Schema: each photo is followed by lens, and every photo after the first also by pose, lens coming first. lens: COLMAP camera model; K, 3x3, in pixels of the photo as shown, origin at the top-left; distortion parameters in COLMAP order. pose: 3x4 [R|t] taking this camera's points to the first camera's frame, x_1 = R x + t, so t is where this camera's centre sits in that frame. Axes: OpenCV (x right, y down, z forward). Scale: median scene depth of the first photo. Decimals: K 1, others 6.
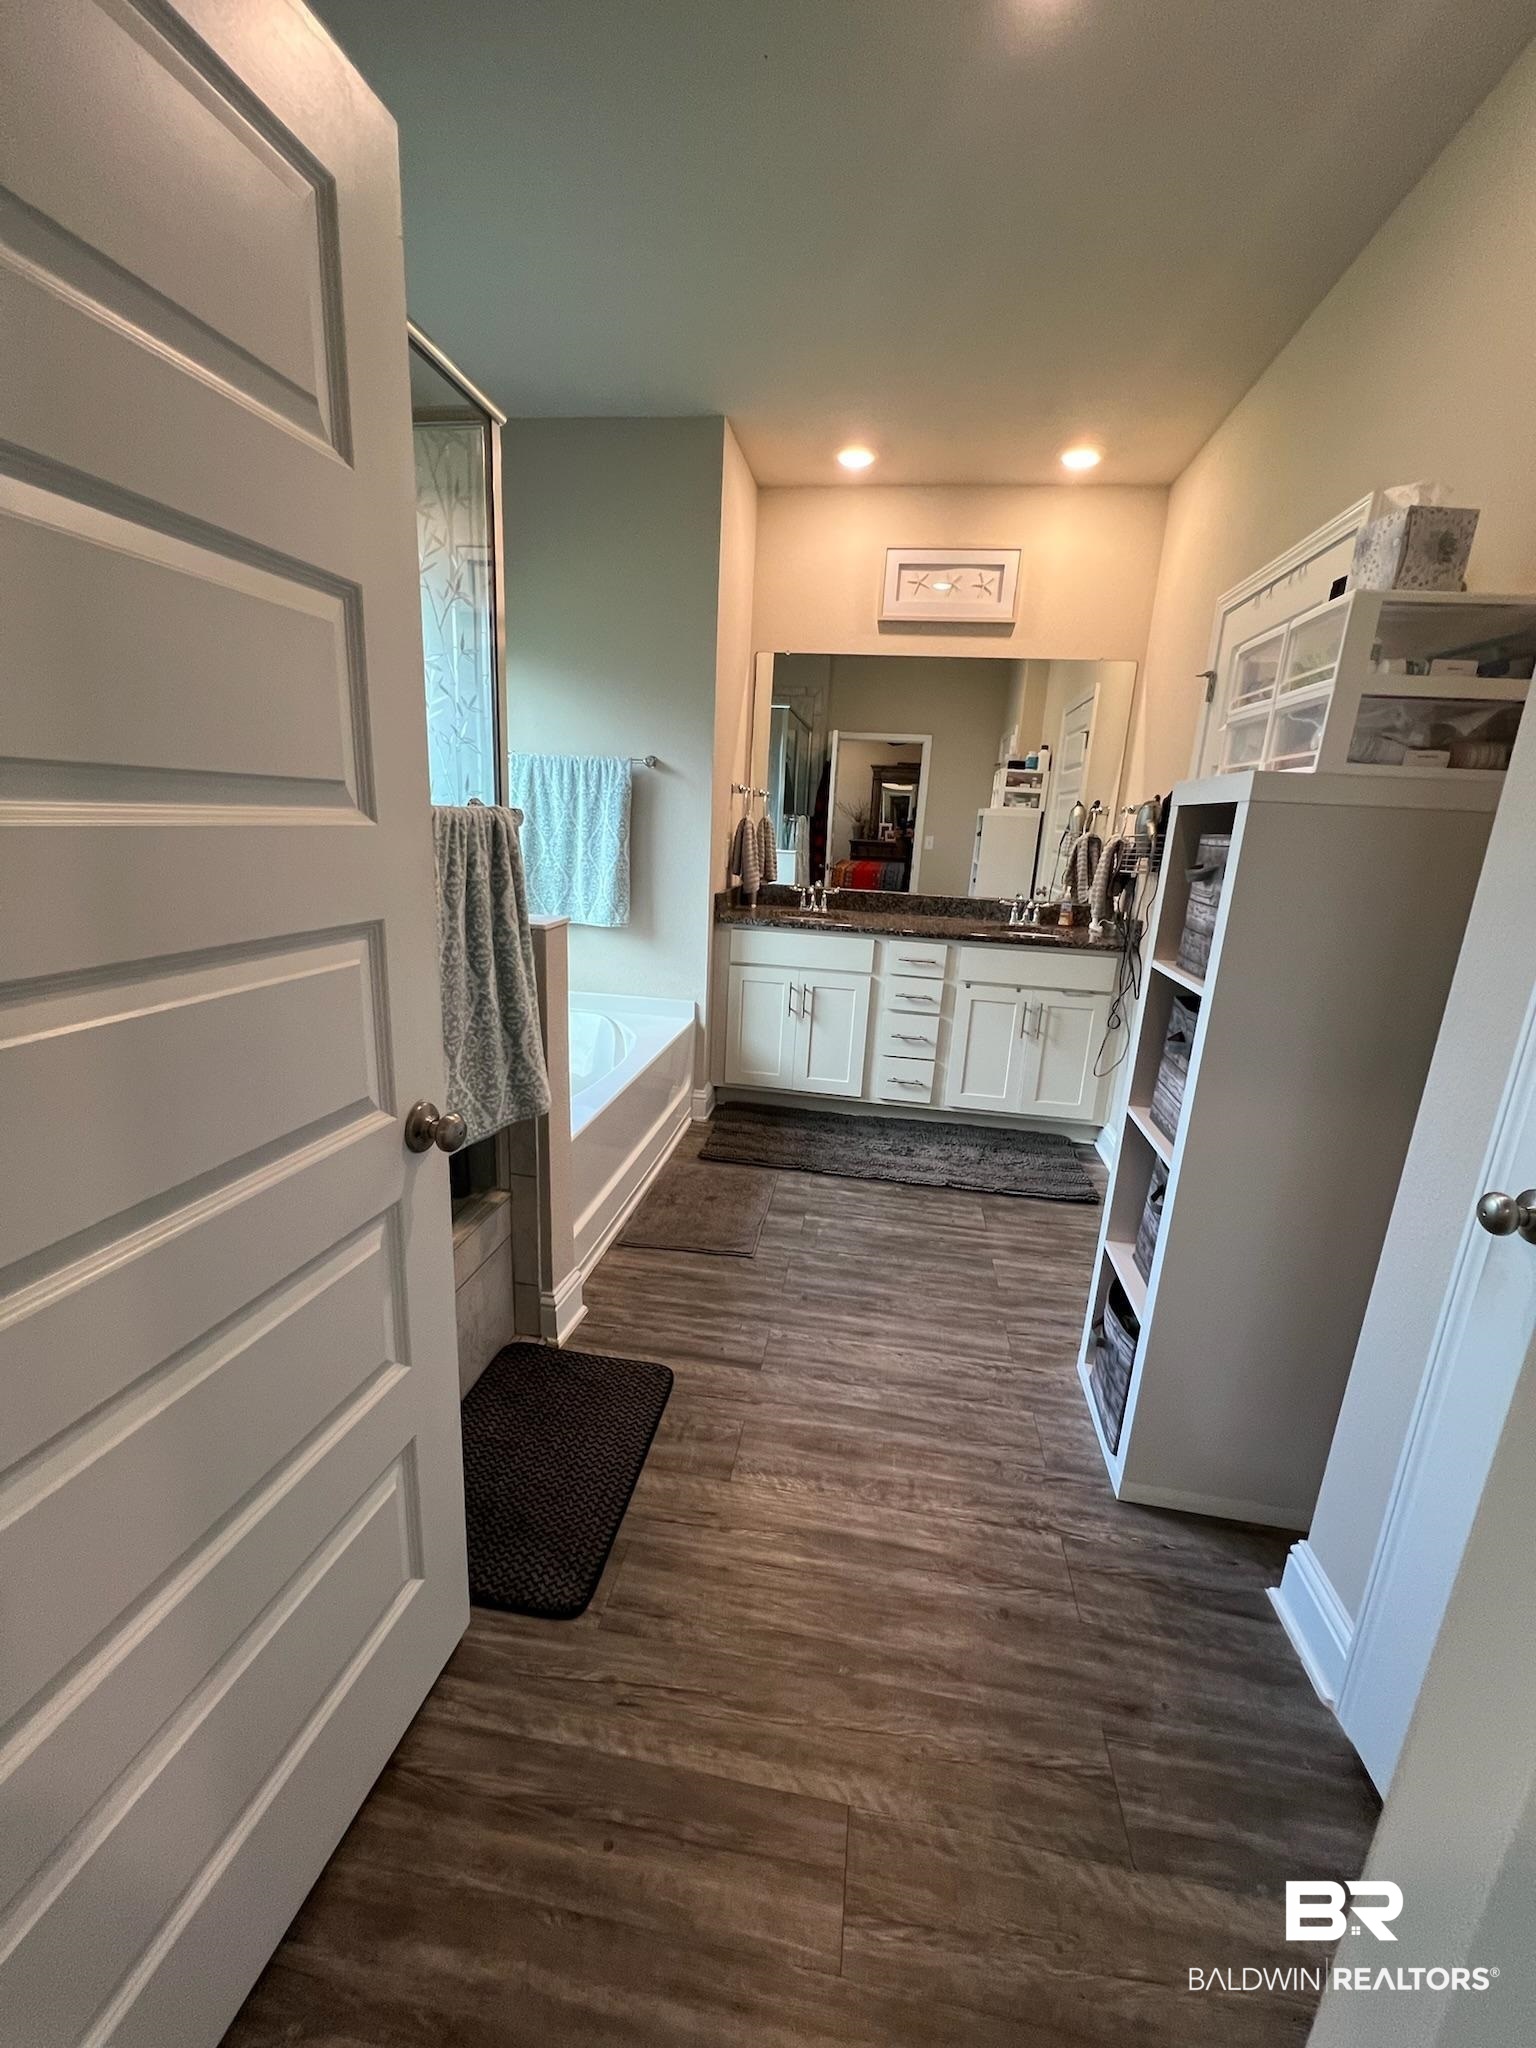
lens RADIAL K [[819.0, 0, 770.3], [0, 819.0, 1017.6], [0, 0, 1]] dist [-0.000510, -0.001427]
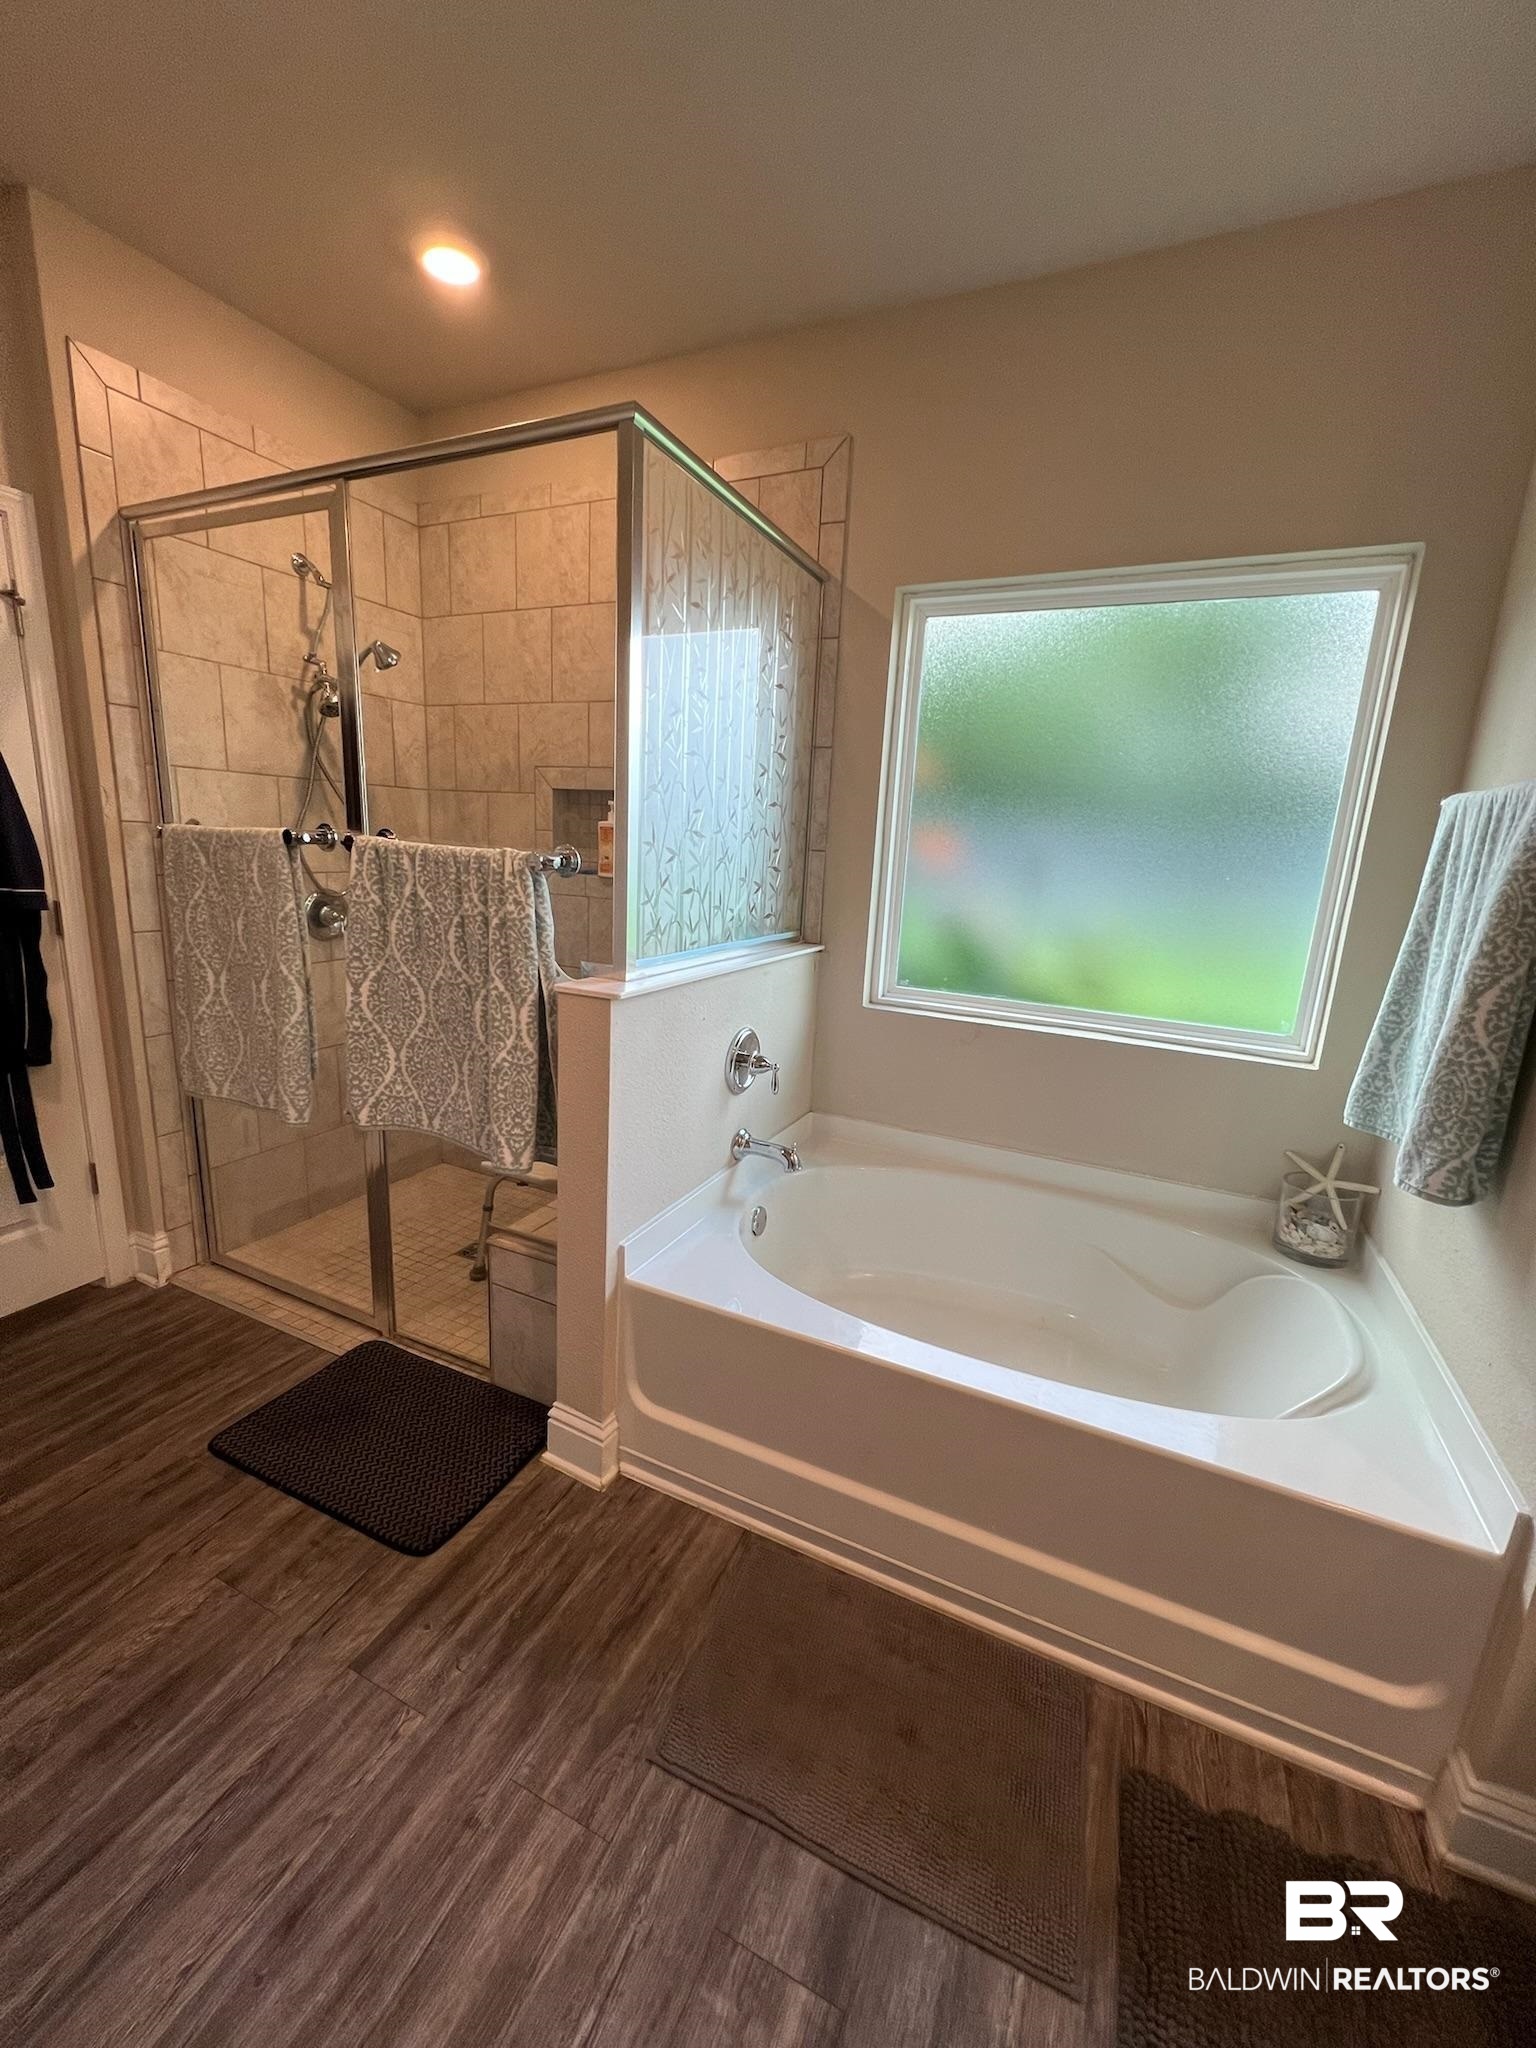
lens RADIAL K [[819.0, 0, 766.1], [0, 819.0, 1025.5], [0, 0, 1]] dist [-0.000510, -0.001427]
pose [[-0.276999, 0.143522, -0.950091, 0.450364], [-0.304044, 0.924884, 0.228358, -0.304971], [0.911498, 0.352124, -0.212555, 1.271018]]
